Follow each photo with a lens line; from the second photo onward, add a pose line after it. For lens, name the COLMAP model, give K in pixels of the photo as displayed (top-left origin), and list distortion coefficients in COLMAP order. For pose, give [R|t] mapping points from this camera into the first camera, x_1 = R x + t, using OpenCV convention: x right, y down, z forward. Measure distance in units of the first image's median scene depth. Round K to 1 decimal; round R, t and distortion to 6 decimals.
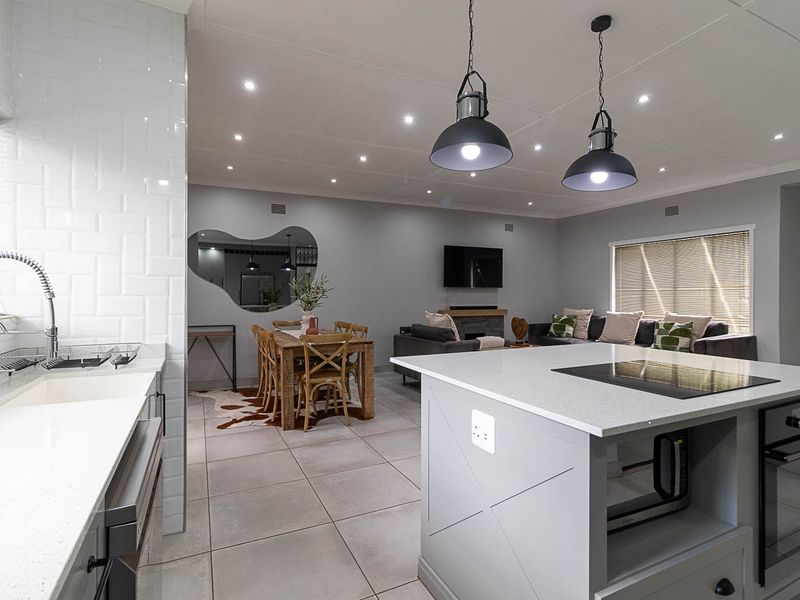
lens RADIAL K [[414.8, 0, 400.4], [0, 414.8, 296.0], [0, 0, 1]] dist [0.000448, -0.000103]
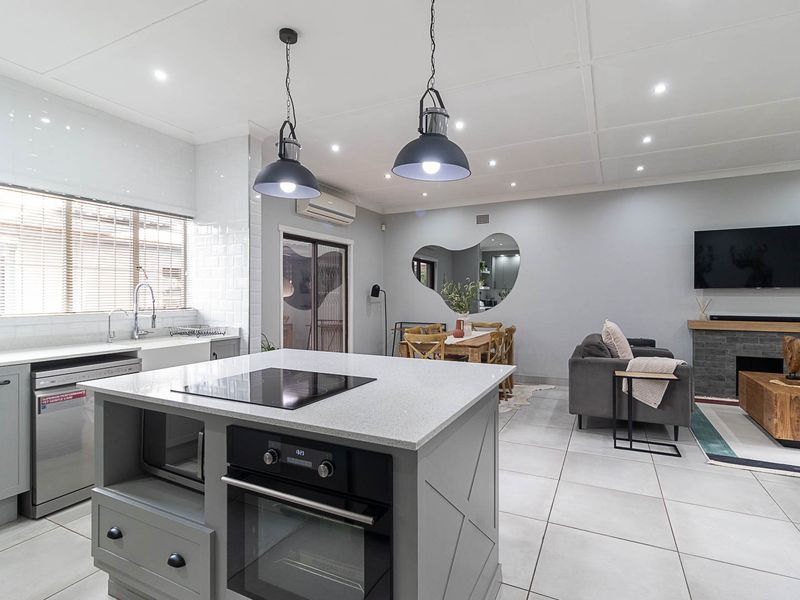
lens RADIAL K [[414.8, 0, 400.4], [0, 414.8, 296.0], [0, 0, 1]] dist [0.000448, -0.000103]
pose [[0.605927, 0.000253, -0.795520, 0.609616], [-0.002549, 0.999995, -0.001623, -0.009328], [0.795516, 0.003011, 0.605925, 0.235367]]
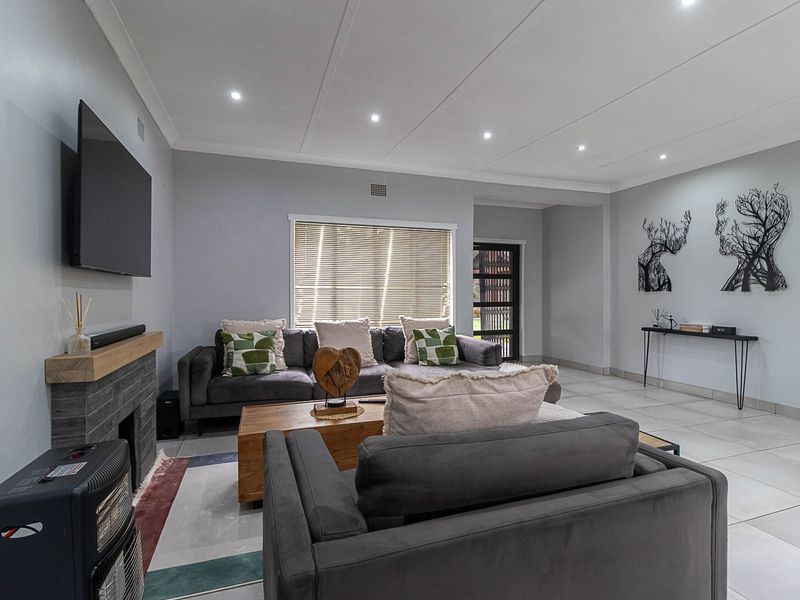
lens RADIAL K [[414.8, 0, 400.4], [0, 414.8, 296.0], [0, 0, 1]] dist [0.000448, -0.000103]
pose [[0.113902, -0.003762, 0.993485, -0.201587], [0.004450, 0.999985, 0.003276, -0.004201], [-0.993482, 0.004048, 0.113917, 1.269853]]
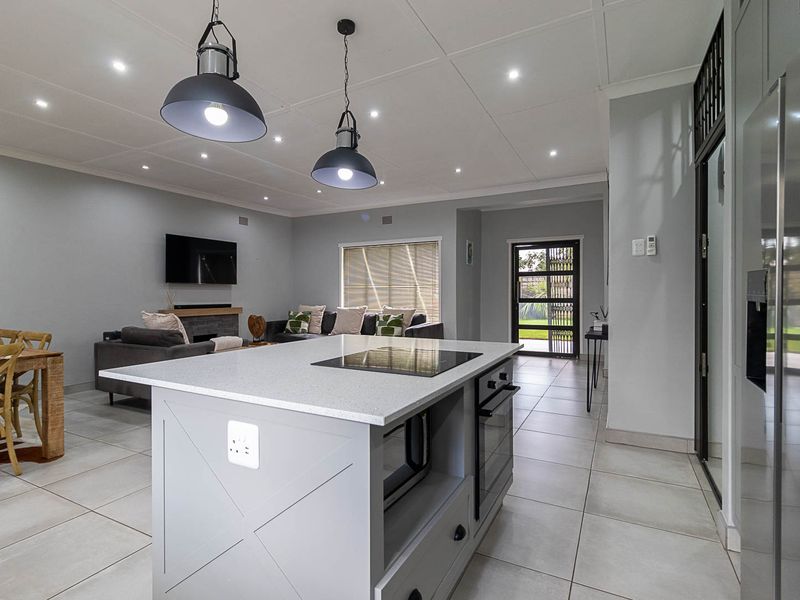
lens RADIAL K [[414.8, 0, 400.4], [0, 414.8, 296.0], [0, 0, 1]] dist [0.000448, -0.000103]
pose [[0.808347, -0.006628, 0.588669, -0.011956], [0.005036, 0.999978, 0.004344, 0.007427], [-0.588684, -0.000547, 0.808363, 0.043400]]
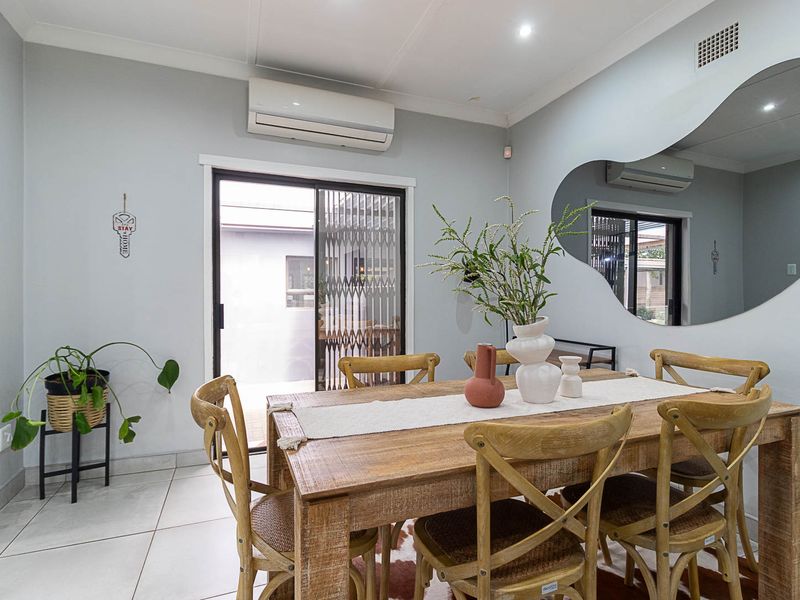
lens RADIAL K [[438.7, 0, 379.8], [0, 438.7, 285.6], [0, 0, 1]] dist [0.041362, 0.000159]
pose [[-0.110069, -0.009445, -0.993879, 0.186512], [-0.001833, 0.999955, -0.009300, 0.007374], [0.993922, 0.000799, -0.110082, 1.033257]]
